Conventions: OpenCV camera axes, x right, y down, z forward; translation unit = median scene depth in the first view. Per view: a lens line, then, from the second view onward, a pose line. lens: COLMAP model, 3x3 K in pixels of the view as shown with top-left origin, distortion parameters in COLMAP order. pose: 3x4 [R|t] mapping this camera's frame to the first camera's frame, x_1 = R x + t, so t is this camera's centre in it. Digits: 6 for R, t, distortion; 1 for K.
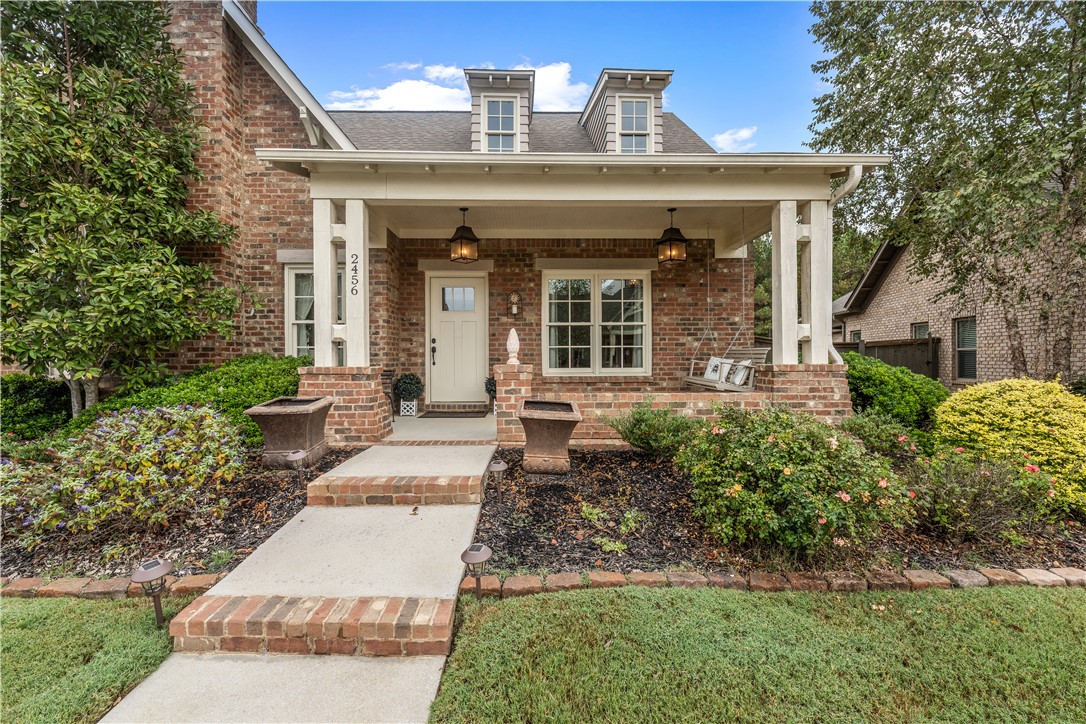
lens RADIAL K [[466.1, 0, 553.1], [0, 466.1, 359.6], [0, 0, 1]] dist [-0.004612, -0.000449]
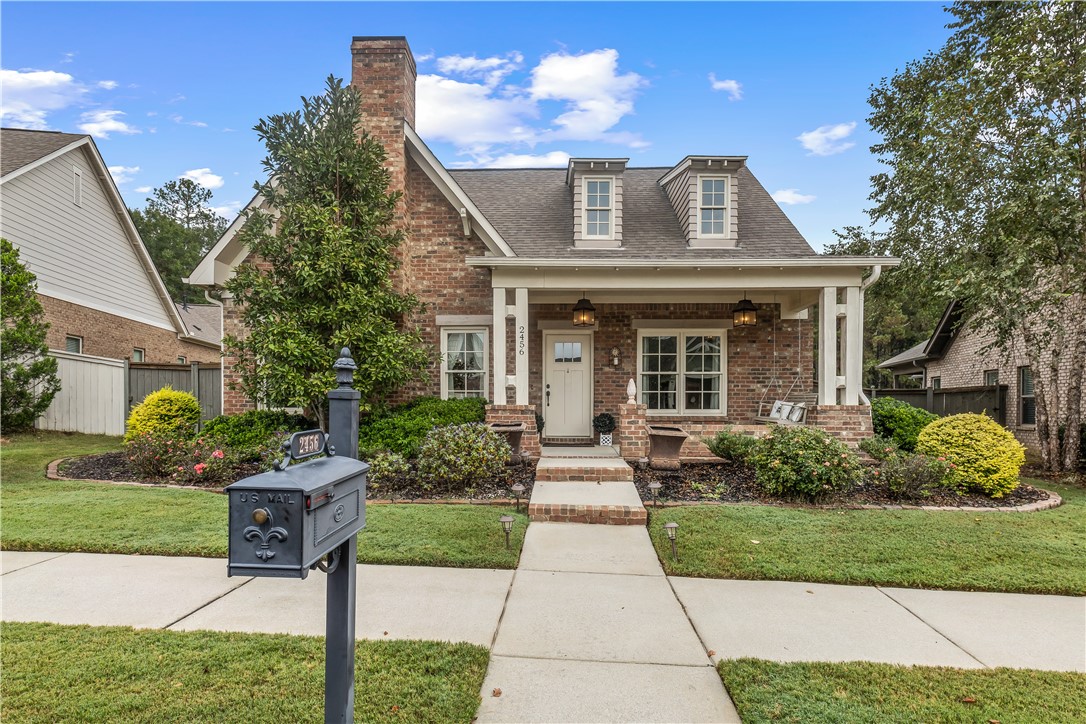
lens RADIAL K [[576.3, 0, 573.4], [0, 576.3, 413.6], [0, 0, 1]] dist [0.000828, 0.002309]
pose [[0.999340, 0.006853, -0.035661, -0.138972], [-0.006470, 0.999920, 0.010856, 0.015159], [0.035733, -0.010618, 0.999305, -0.530730]]
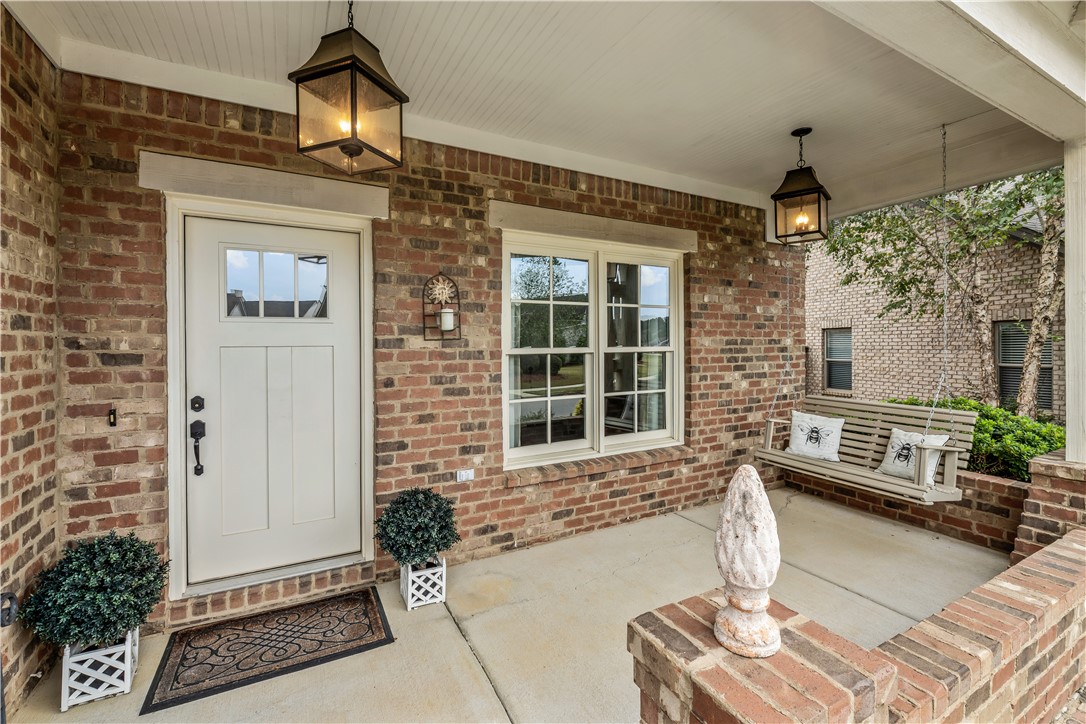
lens RADIAL K [[466.1, 0, 546.5], [0, 466.1, 347.8], [0, 0, 1]] dist [-0.004612, -0.000449]
pose [[0.897174, -0.002604, 0.441670, -0.182225], [0.001086, 0.999993, 0.003690, -0.084177], [-0.441676, -0.002831, 0.897170, 0.598889]]
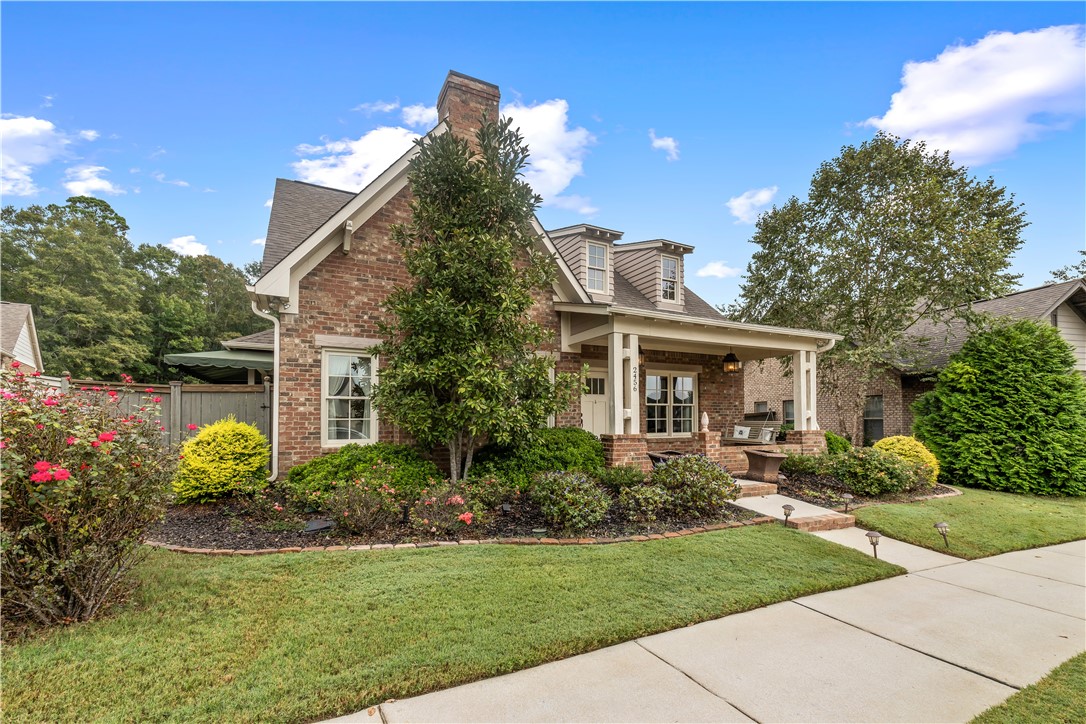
lens RADIAL K [[466.1, 0, 566.5], [0, 466.1, 411.6], [0, 0, 1]] dist [-0.004612, -0.000449]
pose [[0.899193, 0.009343, 0.437453, -0.948851], [0.000260, 0.999760, -0.021888, -0.019445], [-0.437553, 0.019795, 0.898975, -0.275514]]
